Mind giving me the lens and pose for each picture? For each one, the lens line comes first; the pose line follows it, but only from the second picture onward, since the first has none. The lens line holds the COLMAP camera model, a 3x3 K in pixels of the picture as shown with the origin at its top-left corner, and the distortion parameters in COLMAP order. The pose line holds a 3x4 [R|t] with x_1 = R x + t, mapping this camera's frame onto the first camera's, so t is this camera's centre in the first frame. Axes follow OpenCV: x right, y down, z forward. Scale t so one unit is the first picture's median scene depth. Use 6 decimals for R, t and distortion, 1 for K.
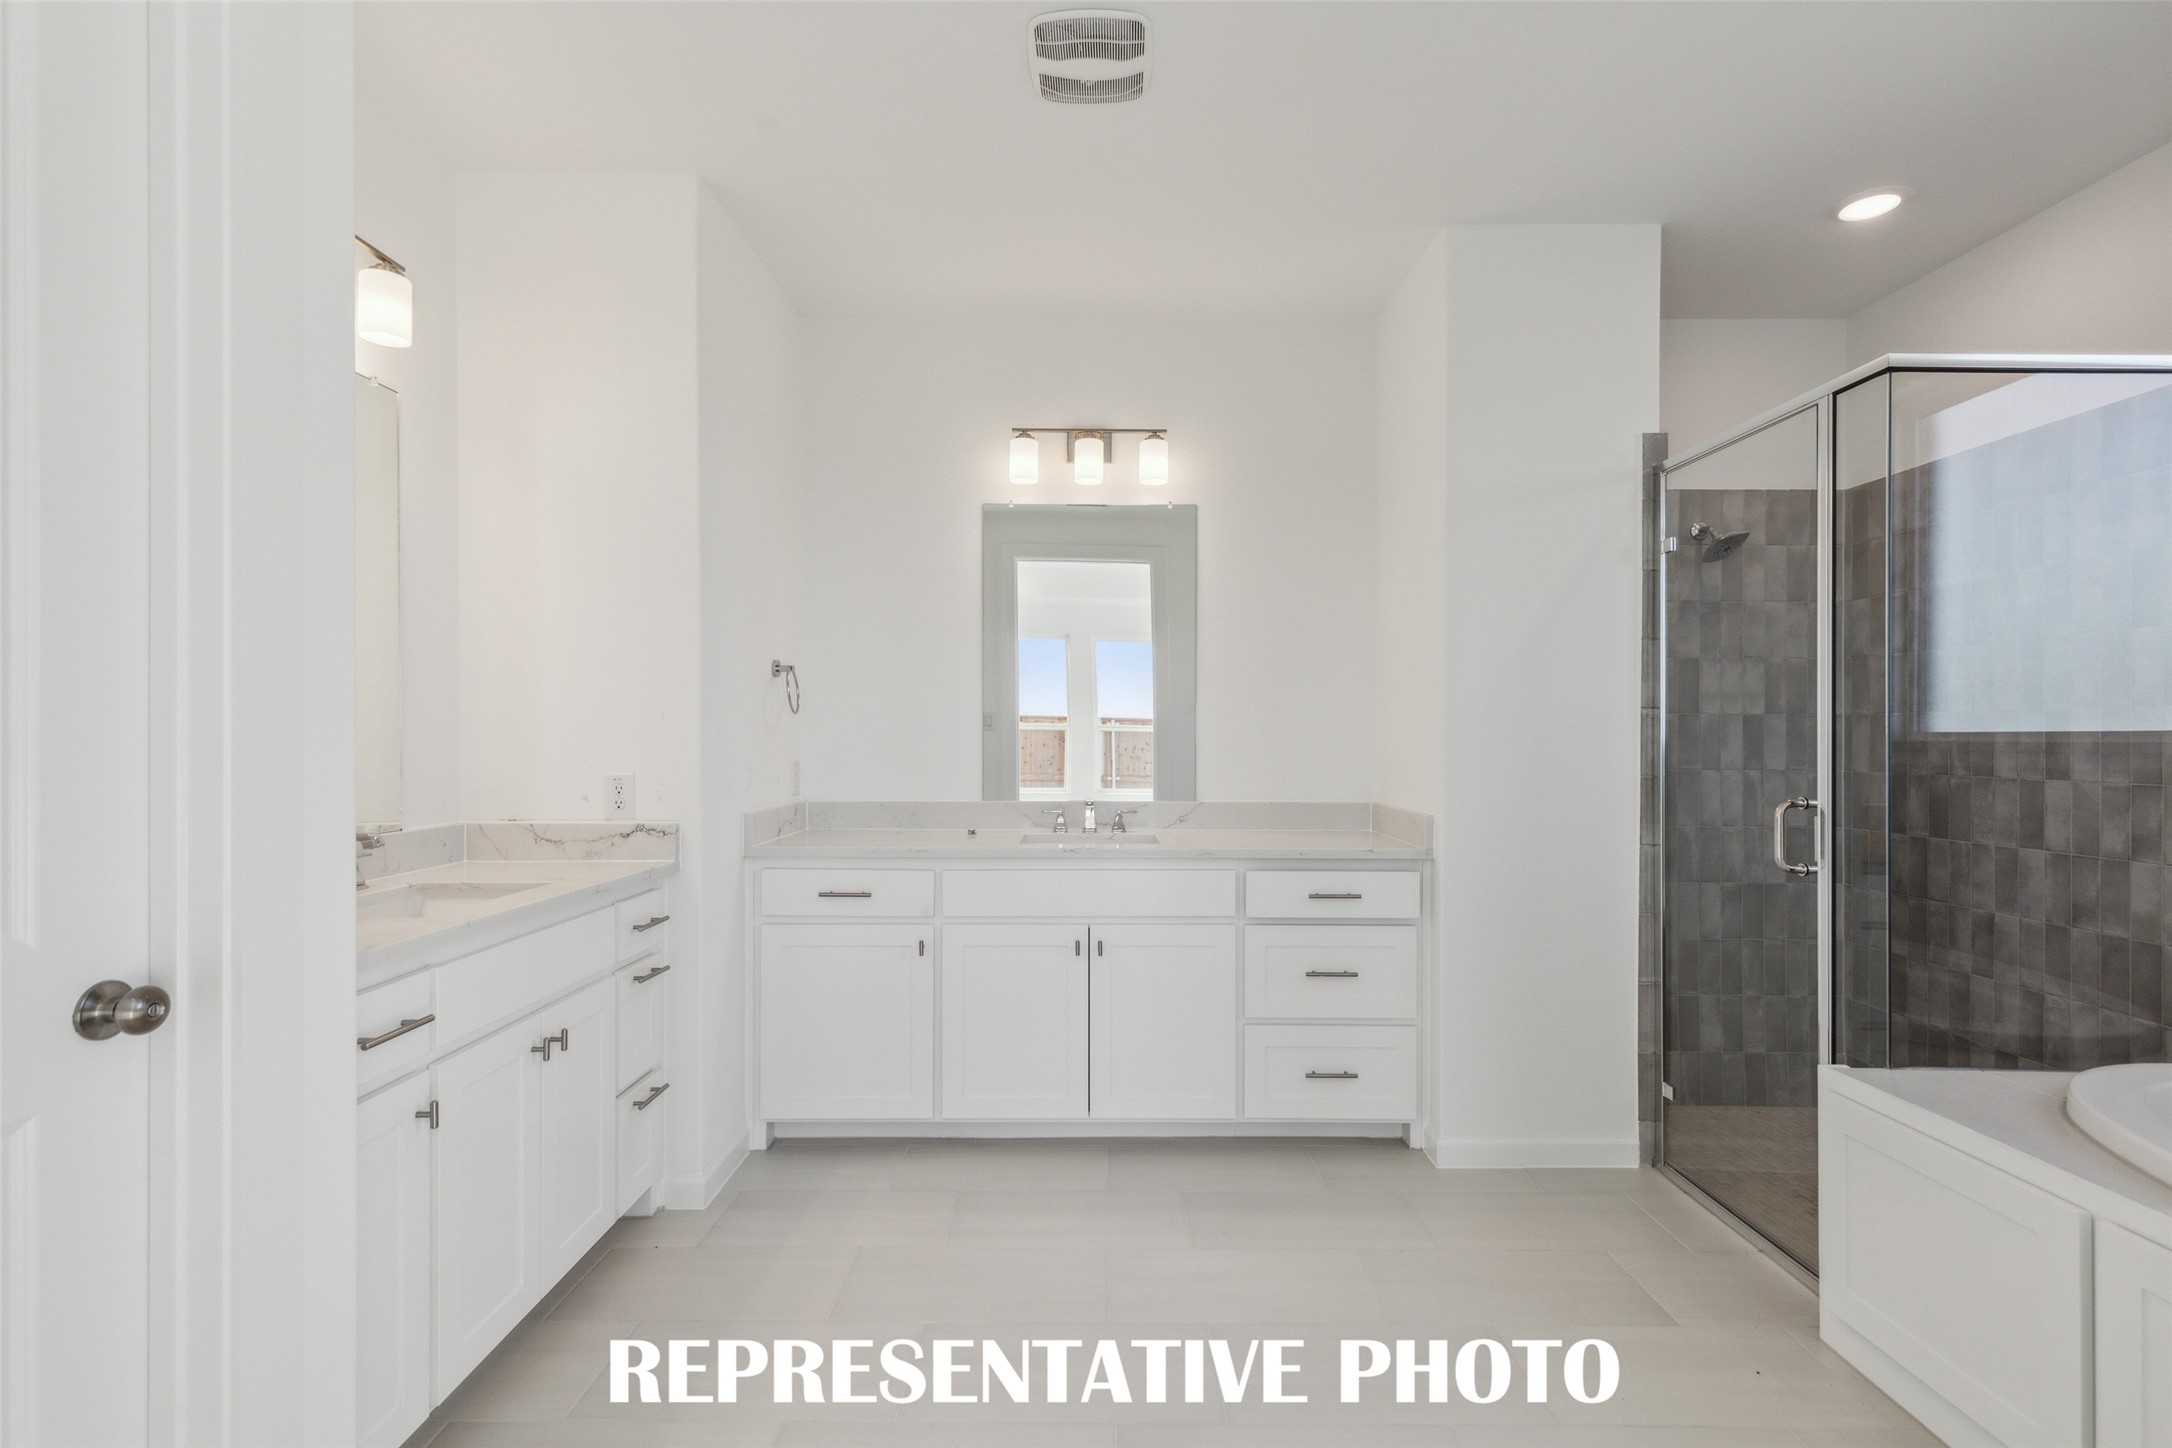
lens RADIAL K [[983.7, 0, 1086.9], [0, 983.7, 729.0], [0, 0, 1]] dist [-0.000832, -0.000336]
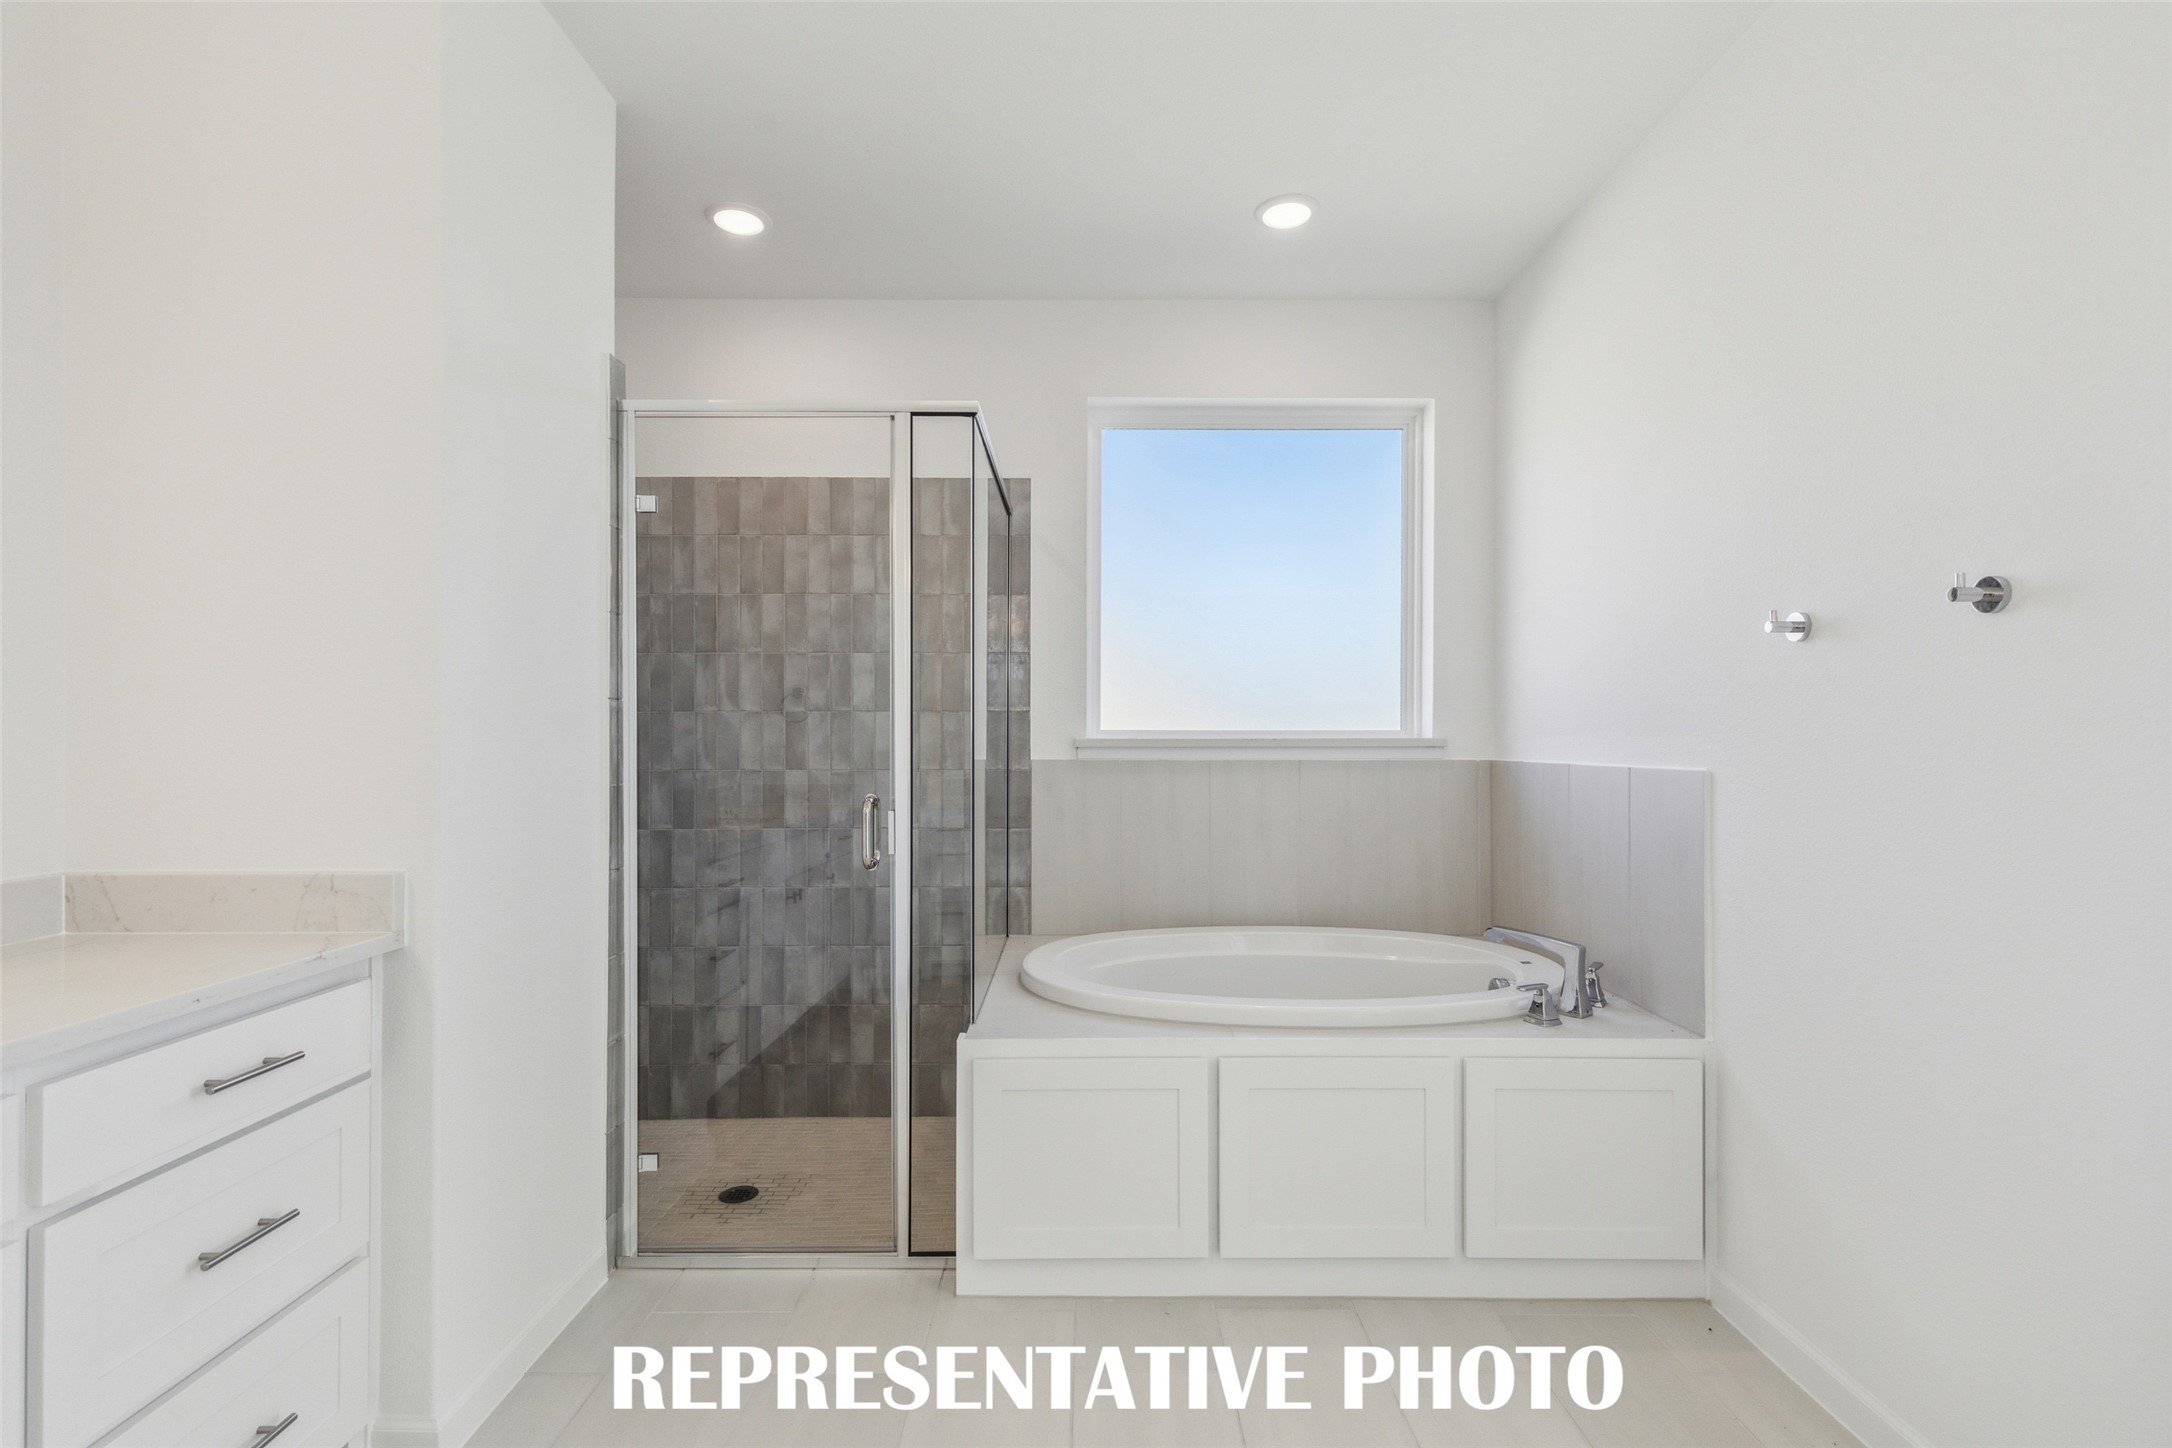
lens RADIAL K [[983.7, 0, 1086.1], [0, 983.7, 730.4], [0, 0, 1]] dist [-0.000832, -0.000336]
pose [[0.002727, -0.003421, 0.999990, -0.223818], [-0.005554, 0.999979, 0.003436, -0.002793], [-0.999981, -0.005563, 0.002708, 0.602516]]
